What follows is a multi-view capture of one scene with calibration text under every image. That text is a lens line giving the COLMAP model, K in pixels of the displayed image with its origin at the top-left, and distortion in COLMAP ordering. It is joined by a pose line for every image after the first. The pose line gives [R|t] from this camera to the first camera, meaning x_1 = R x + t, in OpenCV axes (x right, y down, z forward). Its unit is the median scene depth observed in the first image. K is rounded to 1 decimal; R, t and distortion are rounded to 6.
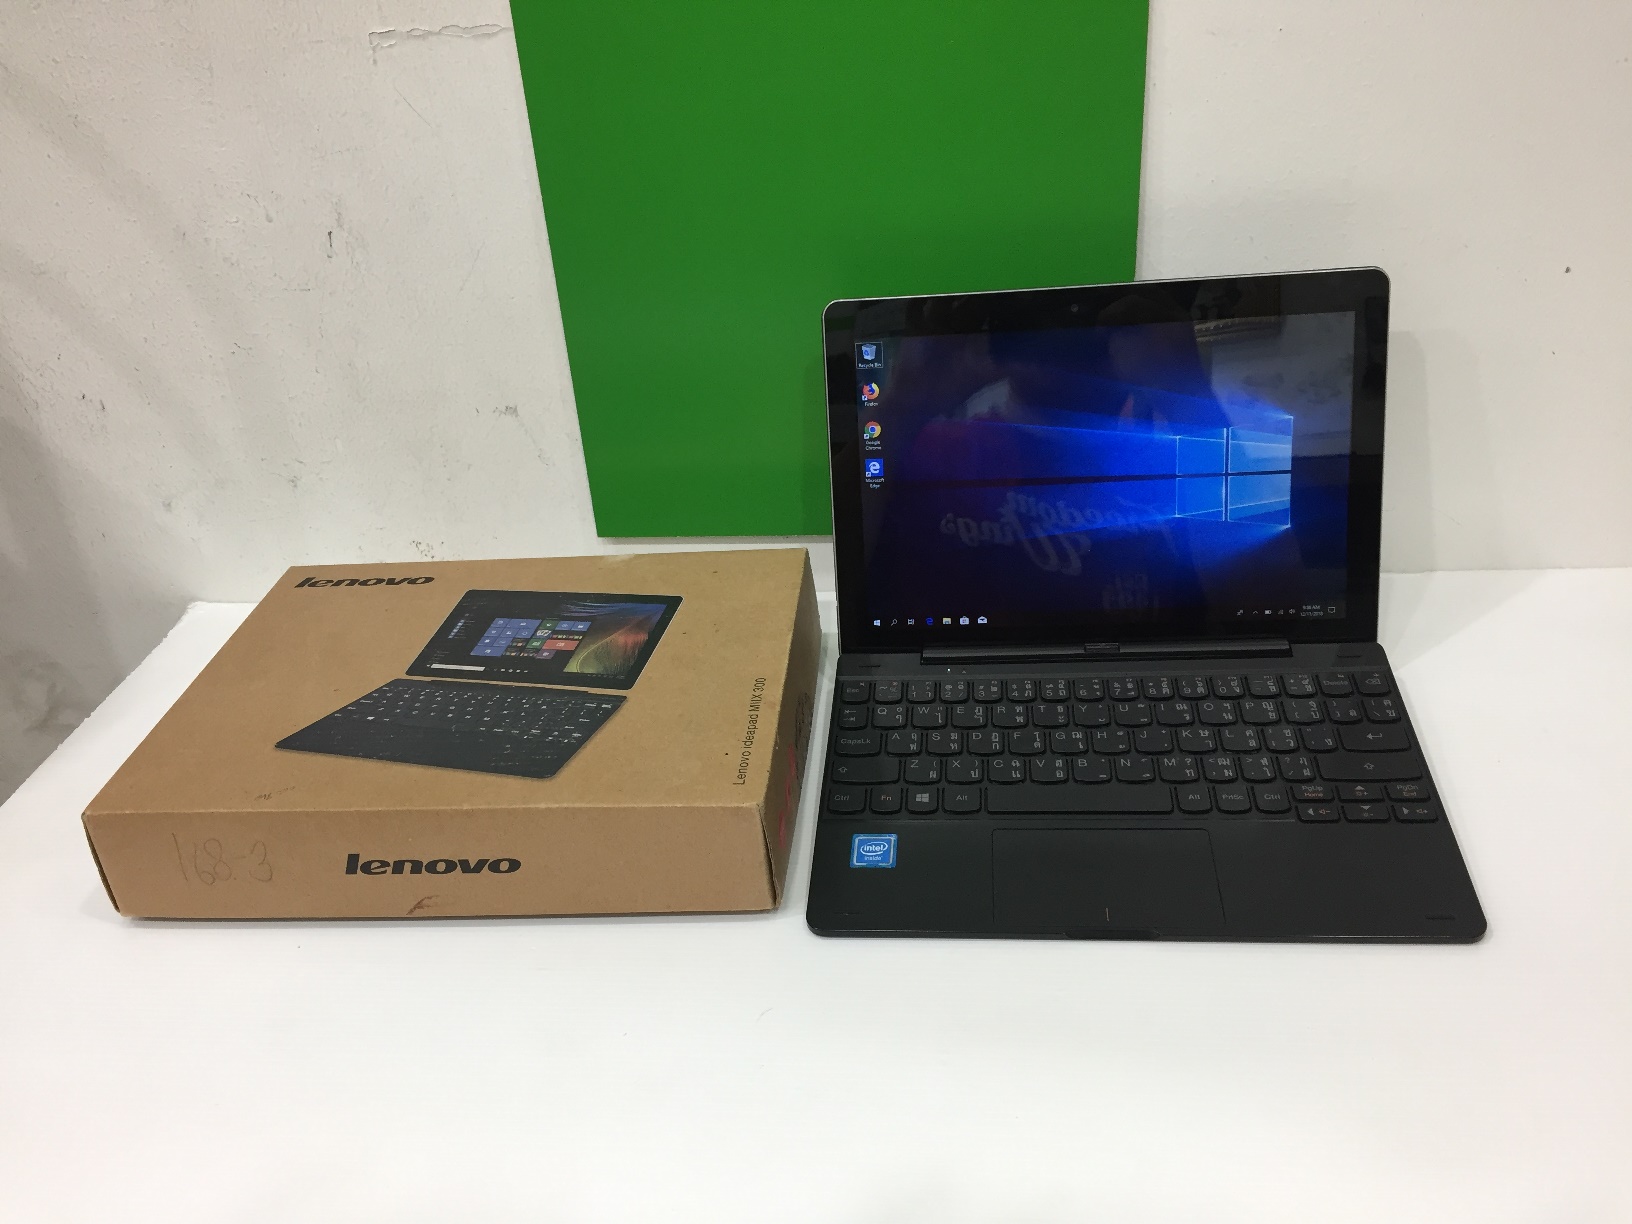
lens RADIAL K [[1426.0, 0, 813.7], [0, 1426.0, 621.5], [0, 0, 1]] dist [0.048286, -0.086064]
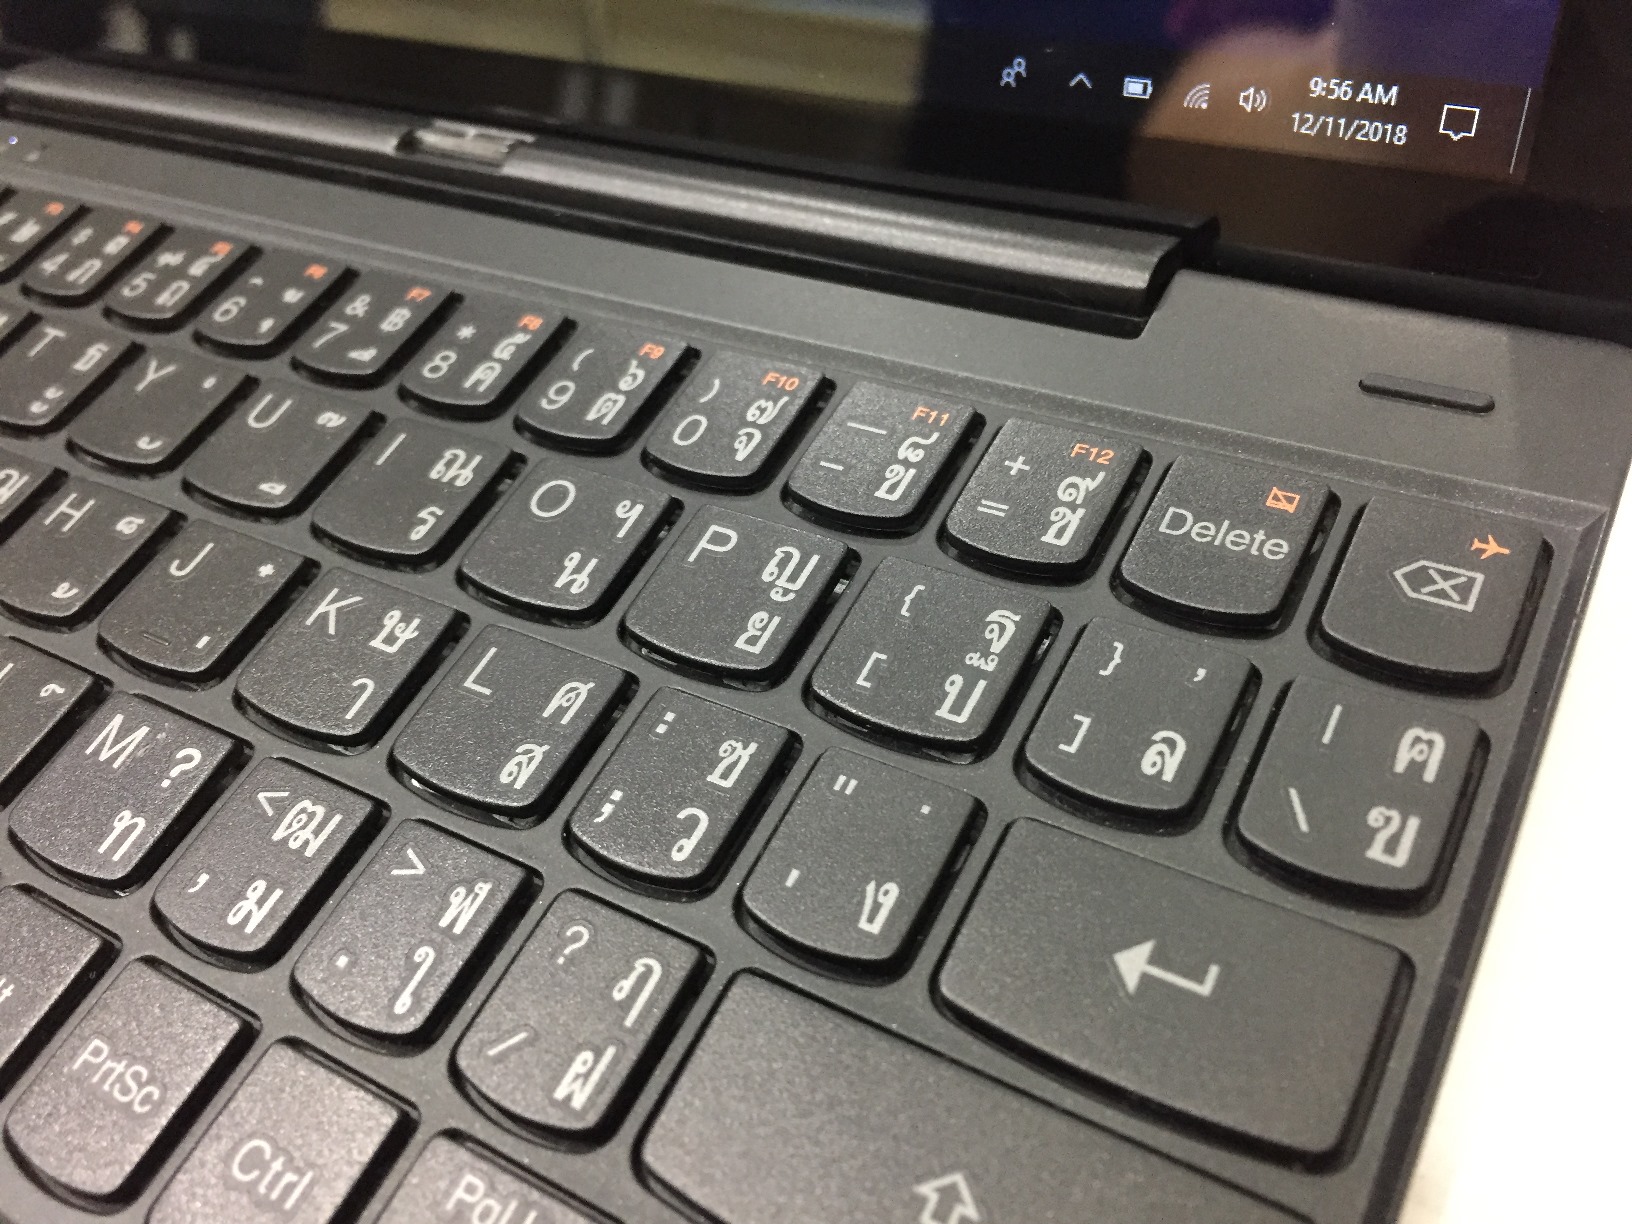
lens RADIAL K [[1426.0, 0, 815.6], [0, 1426.0, 654.8], [0, 0, 1]] dist [0.048286, -0.086064]
pose [[0.914331, 0.270040, -0.301791, 0.378293], [-0.154184, 0.921224, 0.357175, 0.001743], [0.374468, -0.280045, 0.883939, 0.829762]]
